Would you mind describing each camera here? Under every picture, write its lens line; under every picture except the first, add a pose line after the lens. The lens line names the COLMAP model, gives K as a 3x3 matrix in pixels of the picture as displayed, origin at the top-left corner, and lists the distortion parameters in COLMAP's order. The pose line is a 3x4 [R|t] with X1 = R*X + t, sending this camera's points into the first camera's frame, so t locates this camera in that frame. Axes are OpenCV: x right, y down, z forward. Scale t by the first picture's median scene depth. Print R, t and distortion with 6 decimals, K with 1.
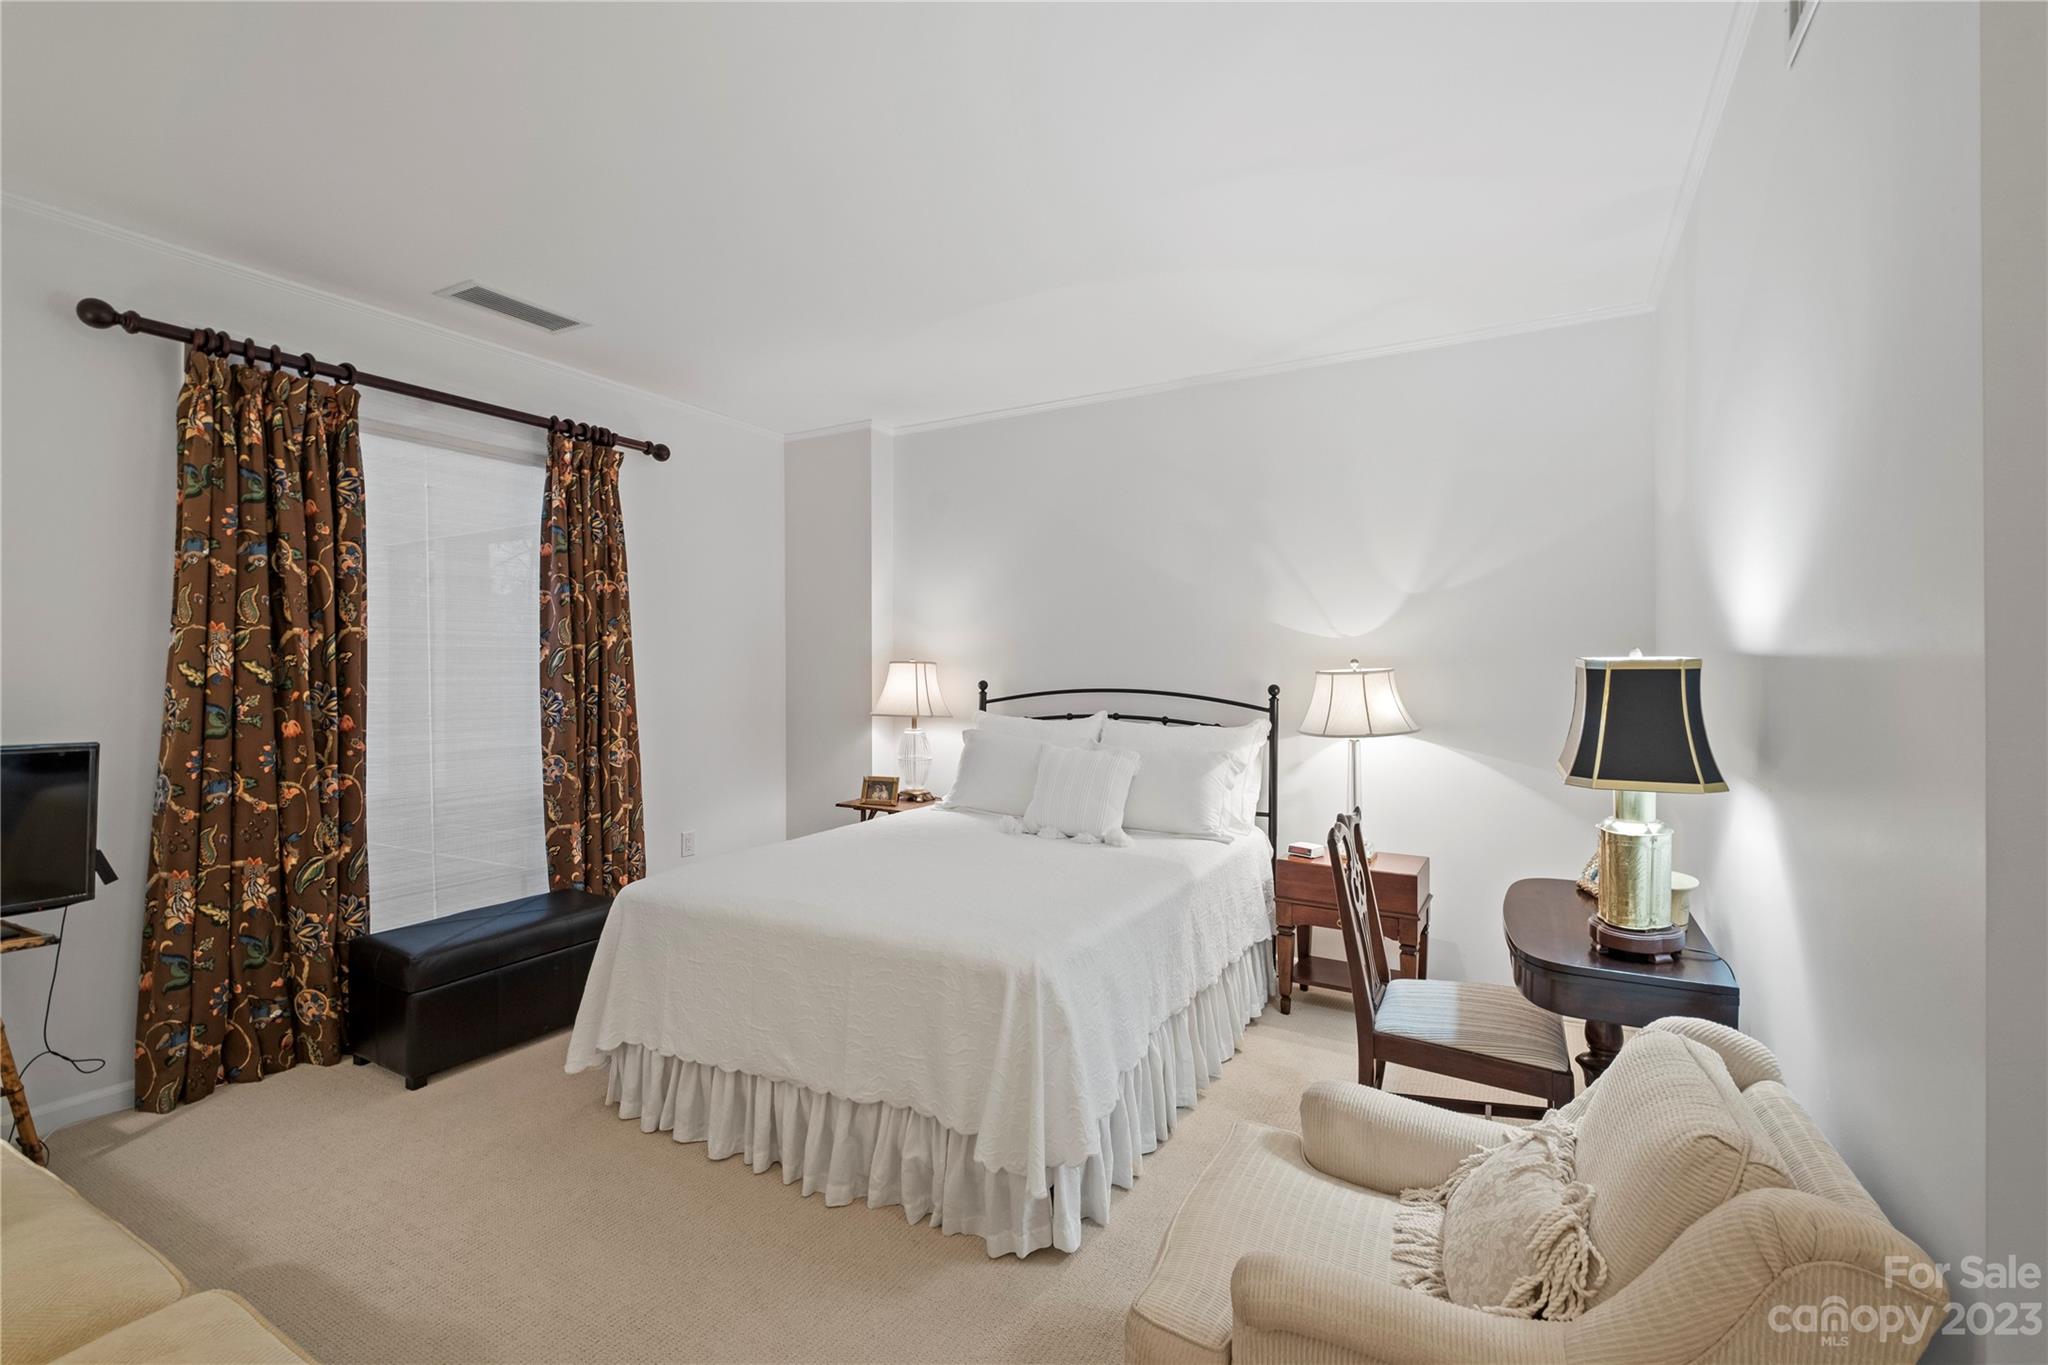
lens RADIAL K [[893.0, 0, 1015.6], [0, 893.0, 668.6], [0, 0, 1]] dist [0.001406, -0.003716]
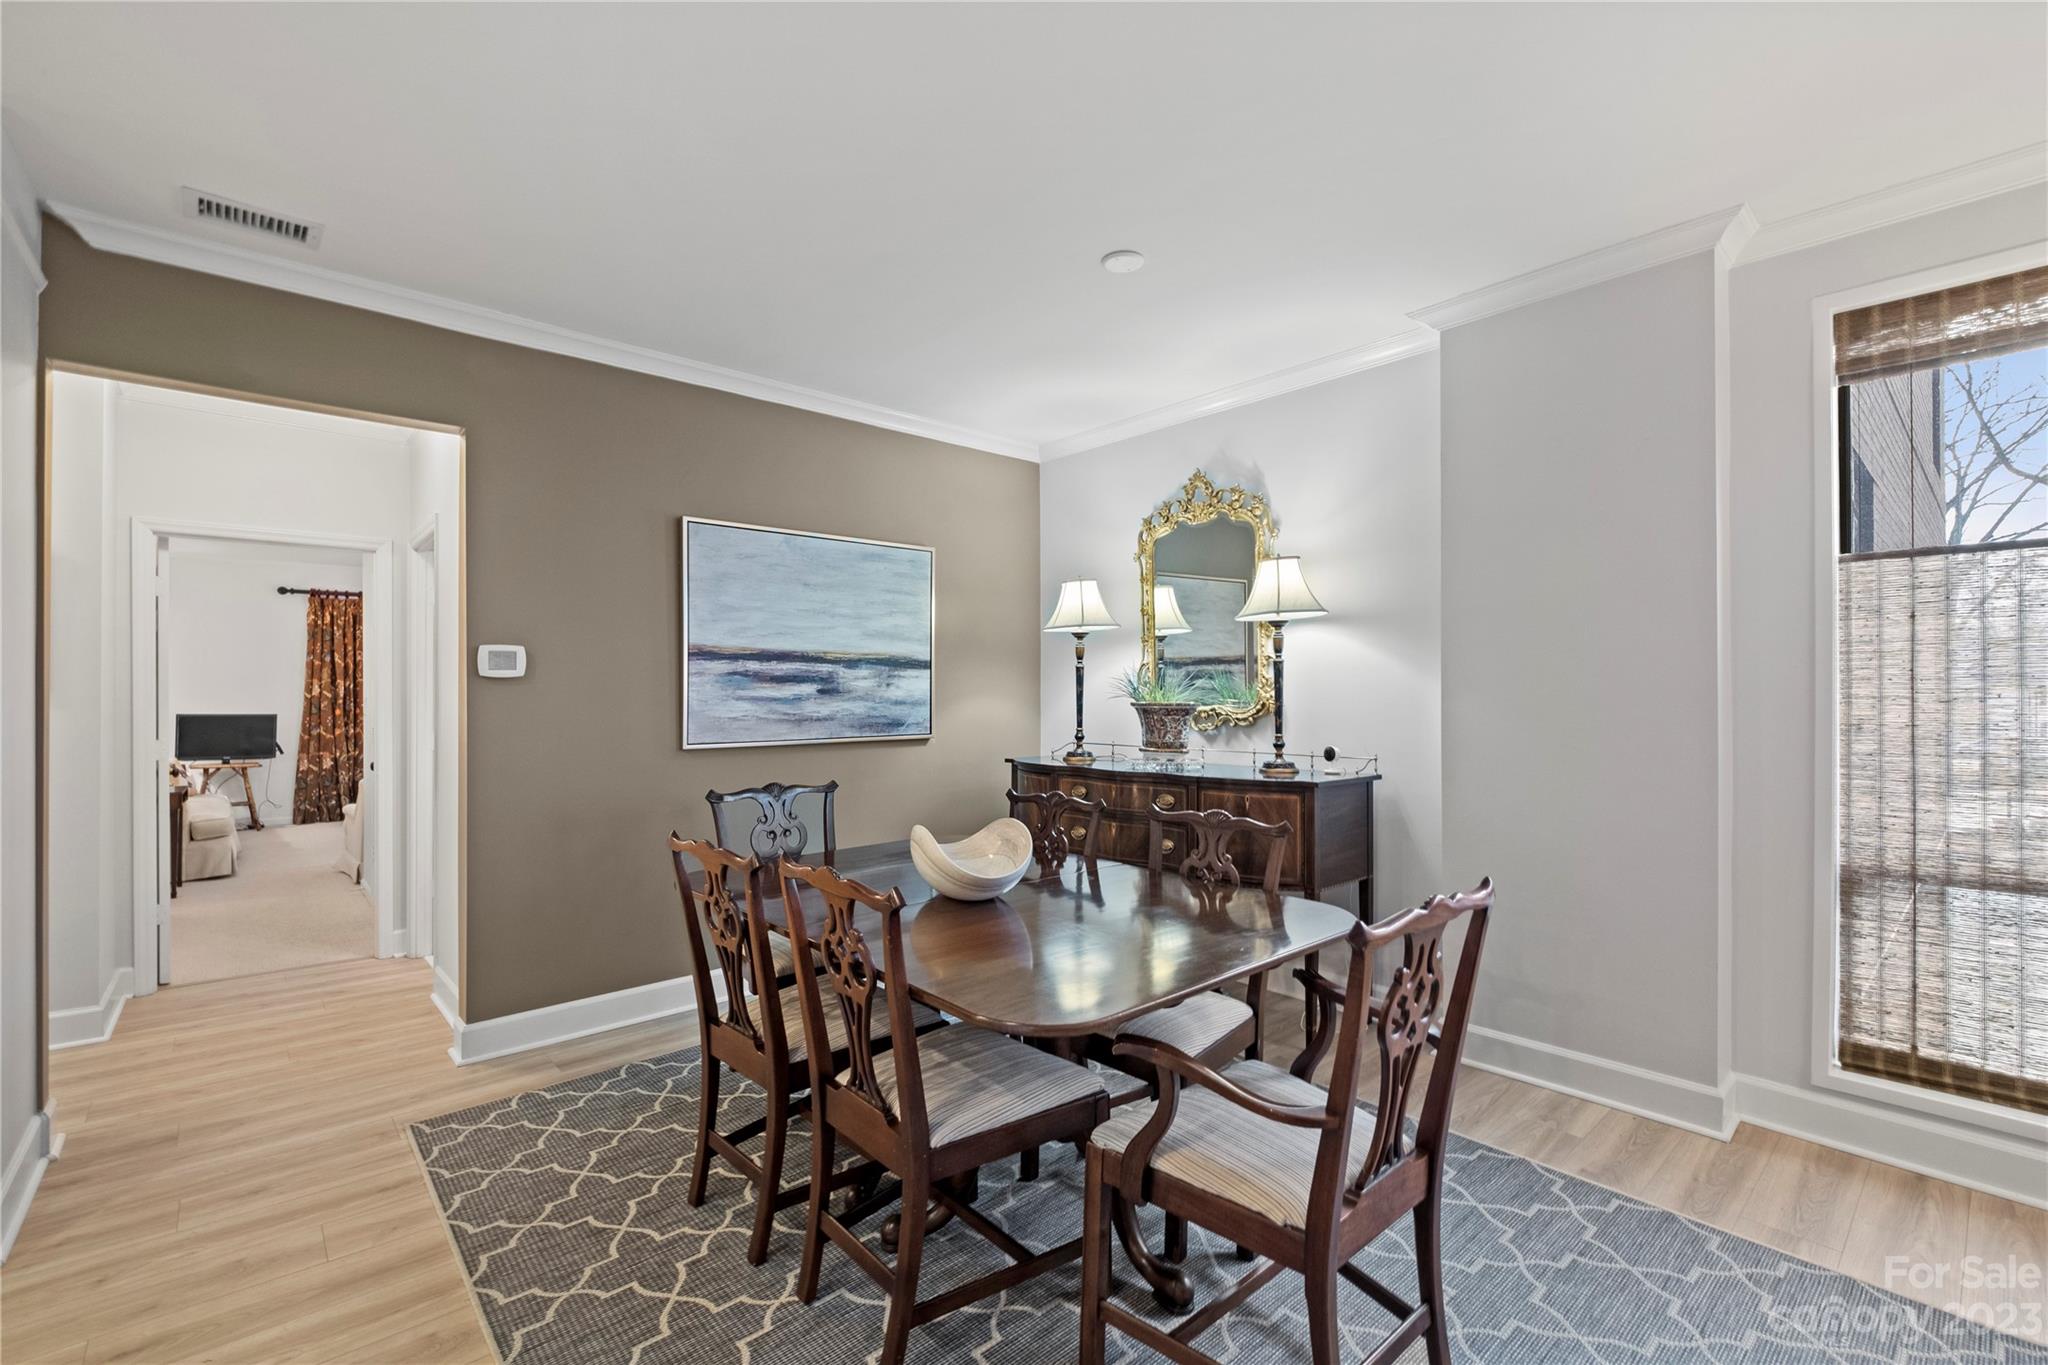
lens RADIAL K [[893.0, 0, 1023.0], [0, 893.0, 688.8], [0, 0, 1]] dist [0.001406, -0.003716]
pose [[0.944620, 0.002713, -0.328156, 1.985009], [-0.002774, 0.999996, 0.000283, -0.018248], [0.328155, 0.000643, 0.944624, -0.935415]]
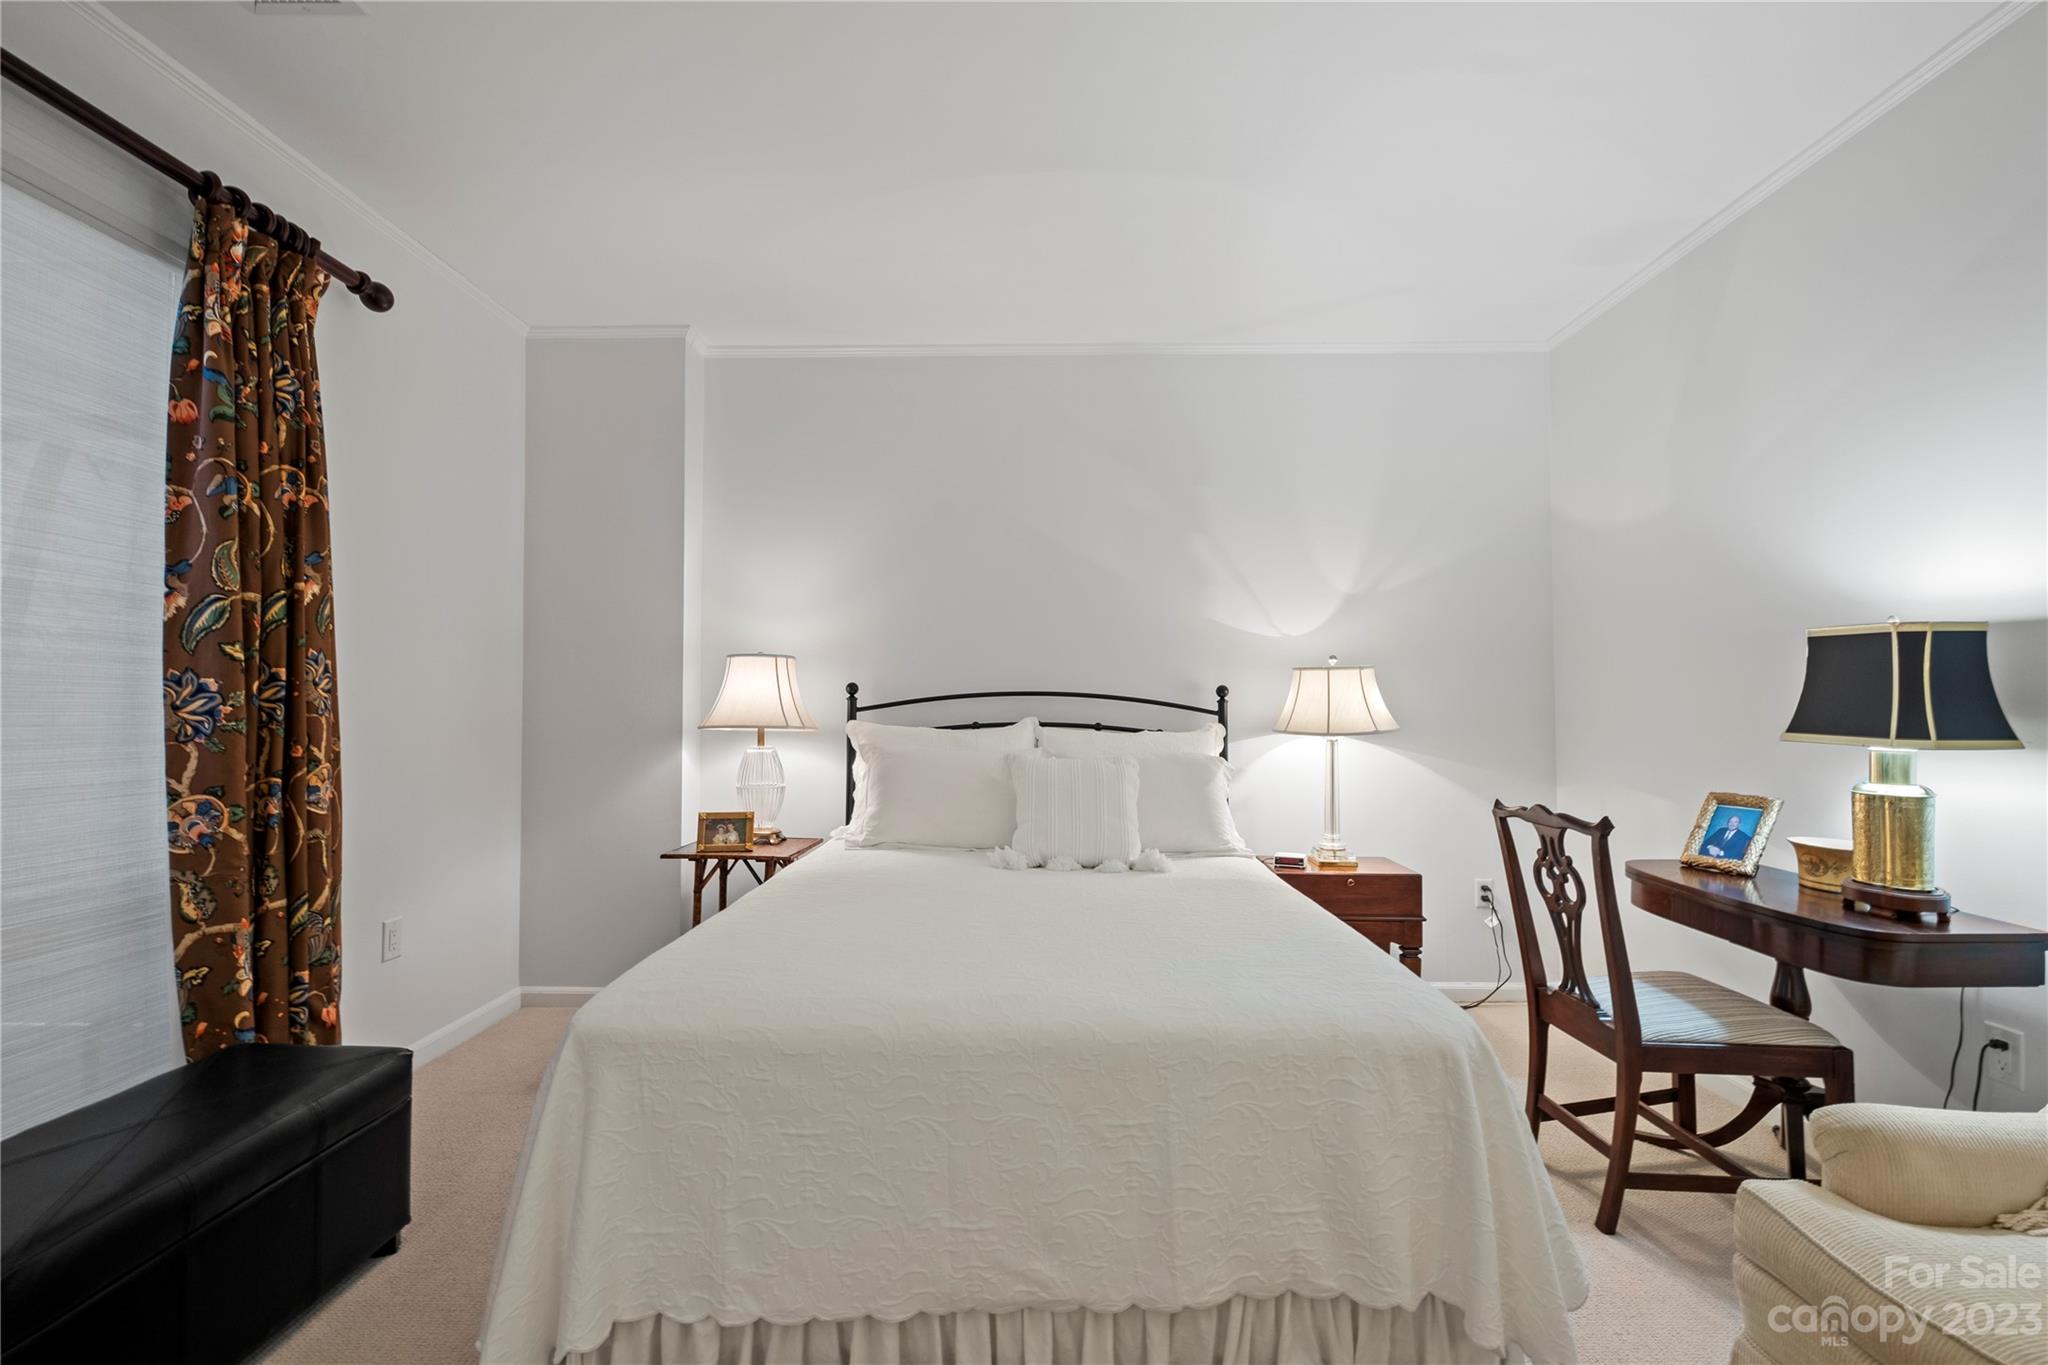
lens RADIAL K [[893.0, 0, 1029.3], [0, 893.0, 680.1], [0, 0, 1]] dist [0.001406, -0.003716]
pose [[0.877065, 0.017745, 0.480044, -0.335090], [-0.002850, 0.999492, -0.031738, 0.043422], [-0.480364, 0.026468, 0.876670, 0.293150]]
